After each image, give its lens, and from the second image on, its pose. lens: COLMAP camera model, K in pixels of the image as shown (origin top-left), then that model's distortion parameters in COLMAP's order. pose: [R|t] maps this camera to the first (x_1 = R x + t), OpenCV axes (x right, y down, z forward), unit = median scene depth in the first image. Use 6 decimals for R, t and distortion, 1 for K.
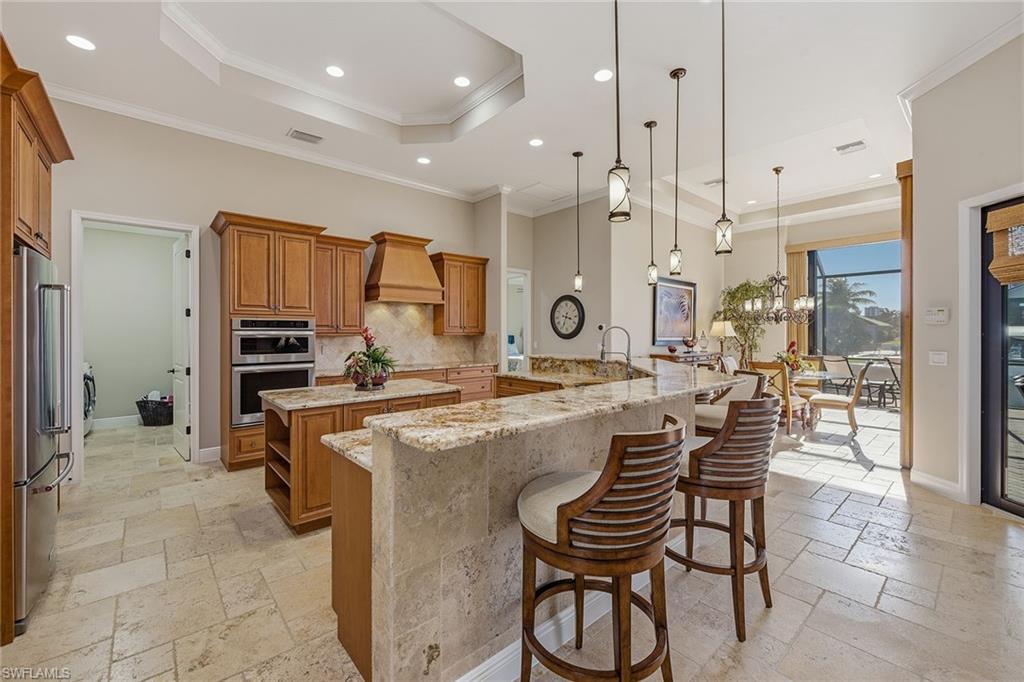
lens RADIAL K [[419.5, 0, 512.0], [0, 419.5, 332.7], [0, 0, 1]] dist [0.000455, -0.000001]
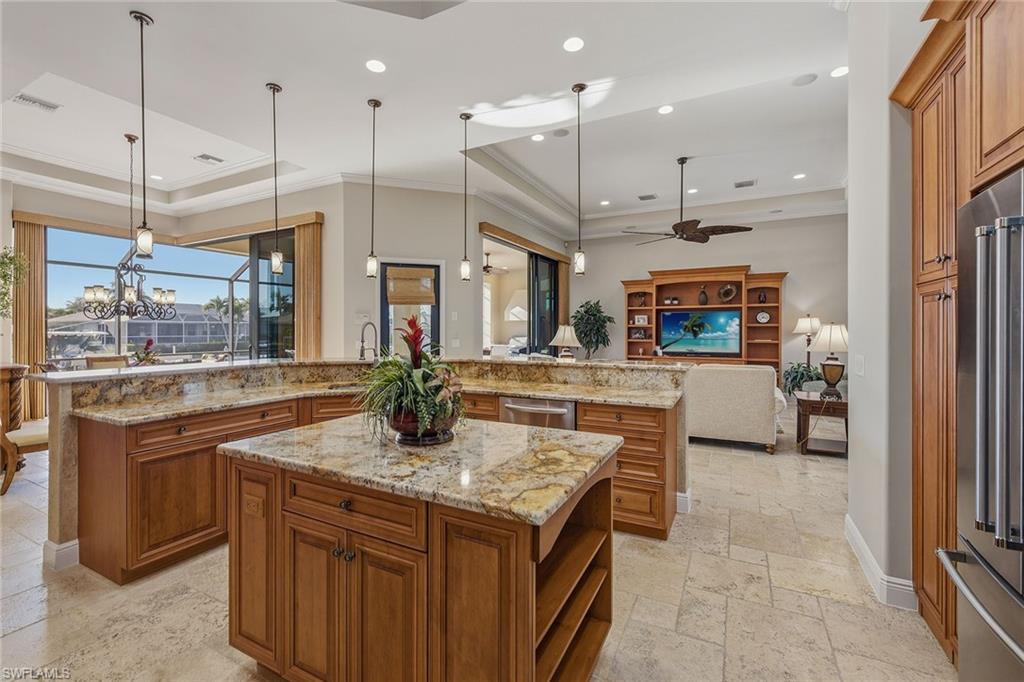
lens RADIAL K [[438.0, 0, 512.0], [0, 438.0, 333.9], [0, 0, 1]] dist [-0.002326, 0.000024]
pose [[-0.365482, -0.008618, 0.930778, -0.530387], [0.003827, 0.999935, 0.010761, 0.002363], [-0.930810, 0.007495, -0.365426, 0.672209]]
